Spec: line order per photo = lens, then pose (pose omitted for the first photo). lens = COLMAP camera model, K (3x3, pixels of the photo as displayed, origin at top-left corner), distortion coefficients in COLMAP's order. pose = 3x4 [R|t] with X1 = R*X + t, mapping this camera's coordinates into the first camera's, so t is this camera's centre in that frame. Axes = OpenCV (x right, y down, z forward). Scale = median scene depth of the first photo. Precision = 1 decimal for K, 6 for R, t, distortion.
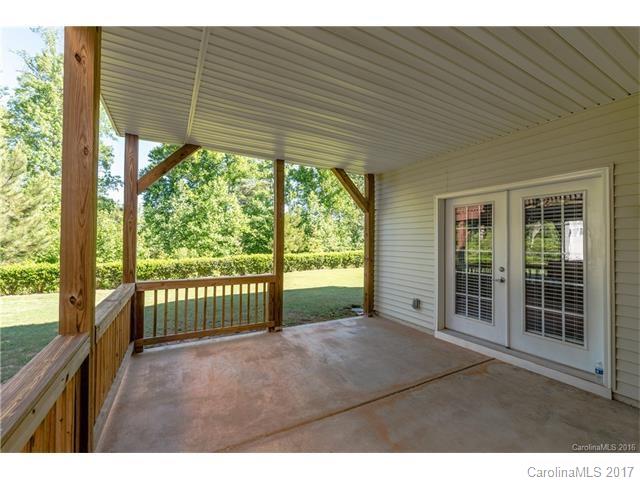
lens RADIAL K [[279.0, 0, 325.0], [0, 279.0, 240.0], [0, 0, 1]] dist [0.000035, -0.000061]
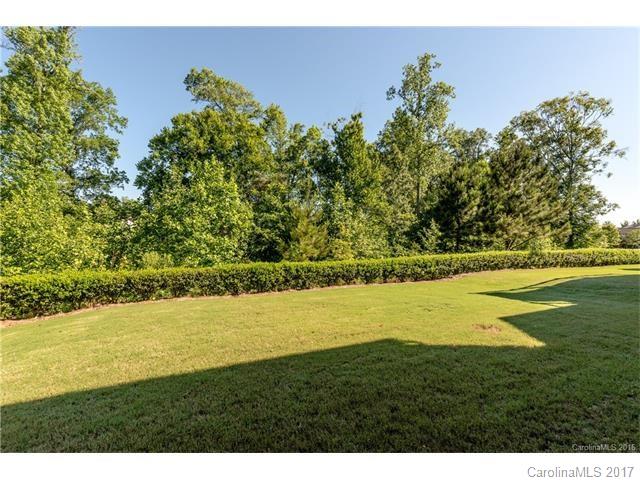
lens RADIAL K [[279.0, 0, 321.0], [0, 279.0, 241.6], [0, 0, 1]] dist [0.000035, -0.000061]
pose [[0.995732, 0.003352, -0.092230, -0.021697], [-0.003861, 0.999978, -0.005333, 0.002342], [0.092210, 0.005667, 0.995723, 0.246632]]
